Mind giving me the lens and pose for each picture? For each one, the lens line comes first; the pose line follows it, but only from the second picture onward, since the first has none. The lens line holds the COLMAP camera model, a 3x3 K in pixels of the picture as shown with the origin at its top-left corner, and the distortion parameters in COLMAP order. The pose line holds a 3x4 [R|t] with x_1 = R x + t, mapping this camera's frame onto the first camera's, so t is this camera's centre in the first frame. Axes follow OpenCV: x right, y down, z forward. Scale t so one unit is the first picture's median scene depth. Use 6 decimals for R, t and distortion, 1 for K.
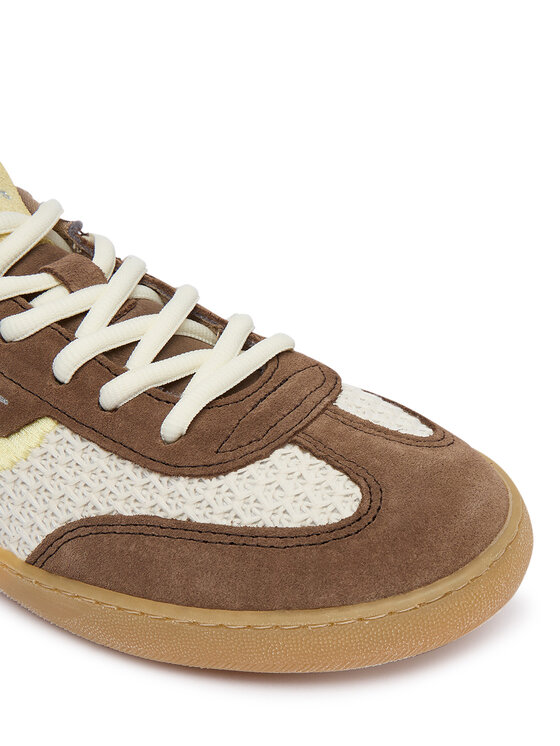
lens RADIAL K [[774.3, 0, 283.6], [0, 774.3, 374.1], [0, 0, 1]] dist [0.047422, 0.000000]
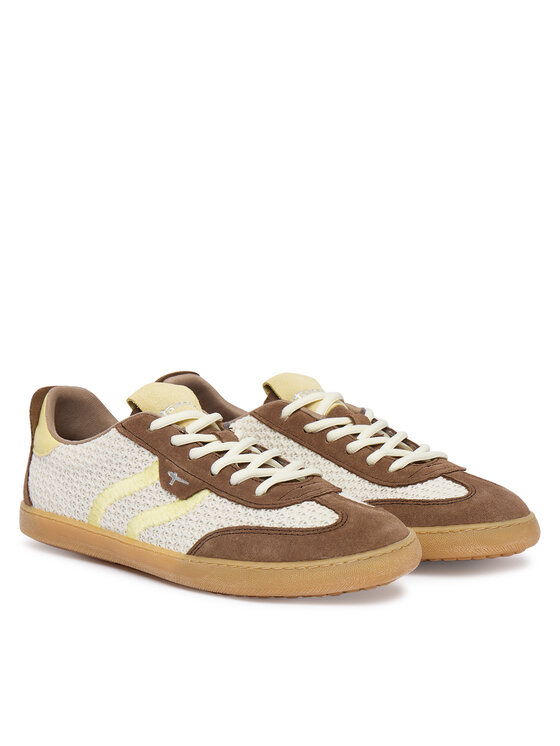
lens RADIAL K [[2178.1, 0, 280.0], [0, 2178.1, 372.9], [0, 0, 1]] dist [-0.049264, 0.000000]
pose [[0.983389, 0.039936, -0.177060, 1.023530], [-0.117091, 0.884955, -0.450716, 2.624016], [0.138690, 0.463962, 0.874931, -4.712831]]
